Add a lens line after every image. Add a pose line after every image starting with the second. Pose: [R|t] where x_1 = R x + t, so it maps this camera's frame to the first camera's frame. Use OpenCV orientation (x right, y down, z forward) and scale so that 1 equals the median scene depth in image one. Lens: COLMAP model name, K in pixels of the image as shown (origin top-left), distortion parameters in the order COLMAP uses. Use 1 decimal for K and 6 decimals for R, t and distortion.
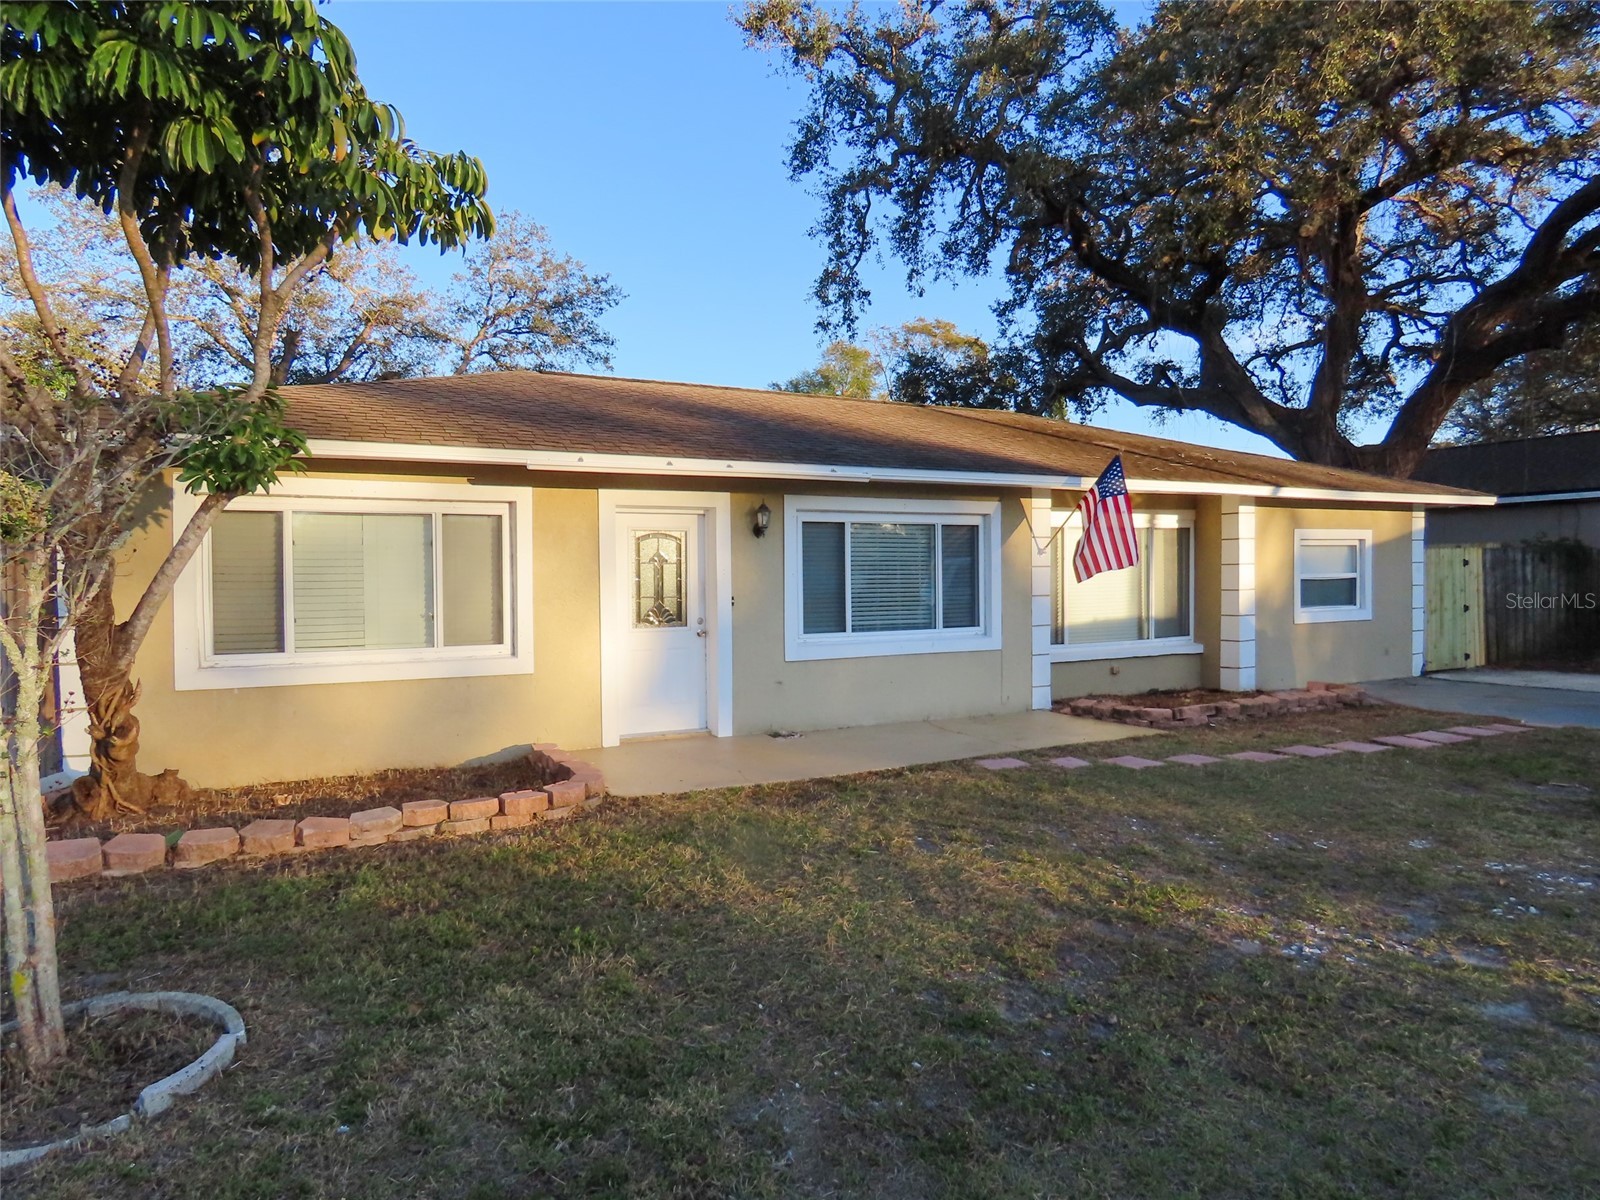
lens RADIAL K [[1008.0, 0, 803.4], [0, 1008.0, 584.6], [0, 0, 1]] dist [-0.009645, 0.003006]
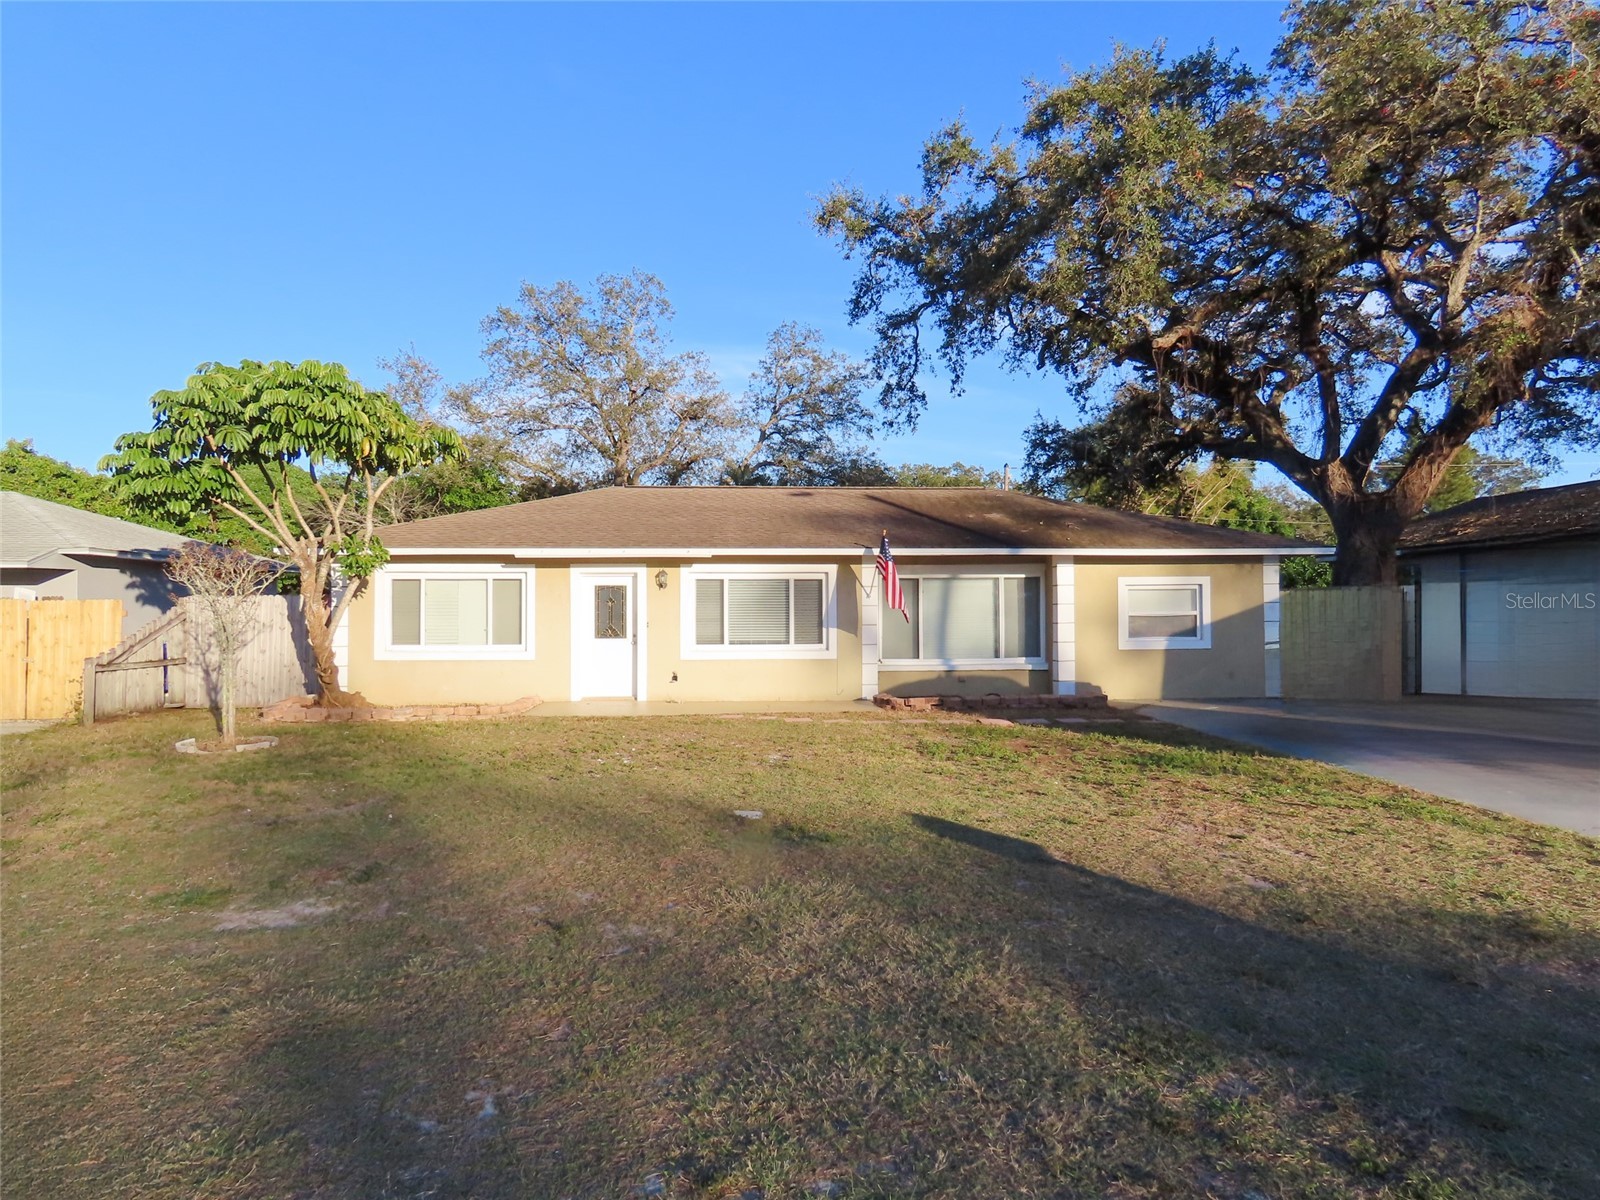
lens RADIAL K [[1008.0, 0, 795.9], [0, 1008.0, 608.4], [0, 0, 1]] dist [-0.009645, 0.003006]
pose [[0.905270, 0.007081, -0.424777, 0.679123], [-0.010604, 0.999926, -0.005931, -0.004225], [0.424704, 0.009873, 0.905278, -0.375197]]
